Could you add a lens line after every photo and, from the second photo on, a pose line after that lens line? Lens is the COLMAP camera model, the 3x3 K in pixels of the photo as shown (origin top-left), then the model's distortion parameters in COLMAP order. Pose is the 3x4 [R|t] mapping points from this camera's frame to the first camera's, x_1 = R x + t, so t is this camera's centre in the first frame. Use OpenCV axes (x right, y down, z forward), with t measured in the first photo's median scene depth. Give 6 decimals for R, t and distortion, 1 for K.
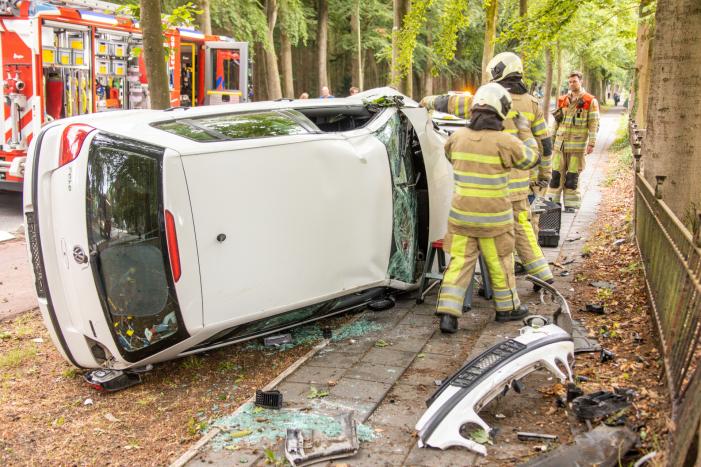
lens RADIAL K [[829.3, 0, 350.5], [0, 829.3, 233.5], [0, 0, 1]] dist [0.032419, 0.050703]
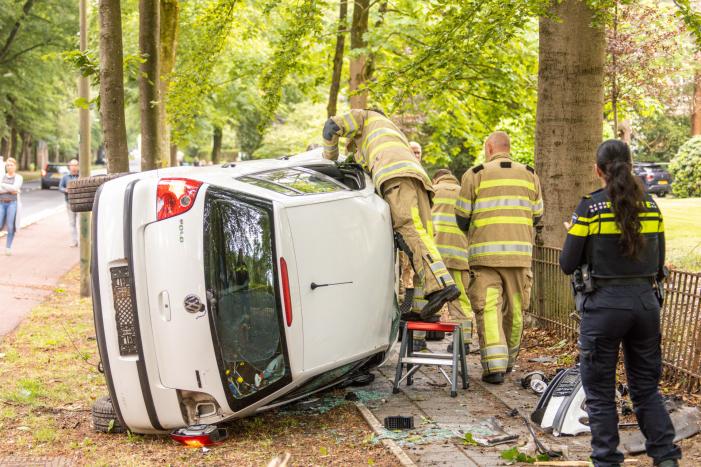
lens RADIAL K [[1720.6, 0, 350.5], [0, 1720.6, 233.5], [0, 0, 1]] dist [0.050388, -0.023737]
pose [[0.913435, -0.006251, 0.406937, -0.928996], [0.057418, 0.991861, -0.113647, 0.175665], [-0.402915, 0.127174, 0.906359, -0.925557]]
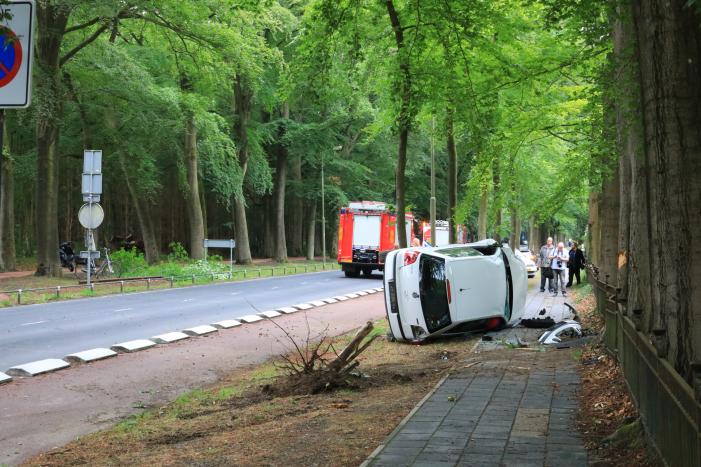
lens RADIAL K [[1057.9, 0, 350.5], [0, 1057.9, 233.5], [0, 0, 1]] dist [0.014063, 0.022990]
pose [[0.994123, 0.008321, 0.107933, -0.878137], [0.010601, 0.984766, -0.173560, 0.418707], [-0.107733, 0.173685, 0.978891, -2.434996]]
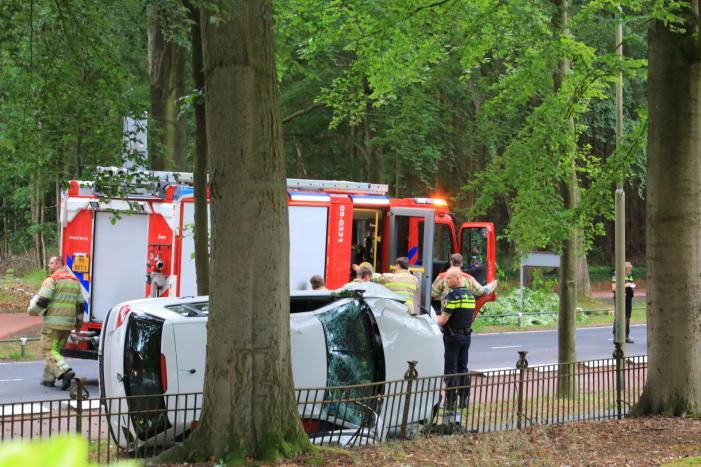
lens RADIAL K [[2136.9, 0, 350.5], [0, 2136.9, 233.5], [0, 0, 1]] dist [-0.007254, -1.002882]
pose [[0.930024, 0.011274, -0.367325, 1.689710], [-0.070633, 0.986378, -0.148561, 0.341167], [0.360646, 0.164110, 0.918152, -2.869067]]
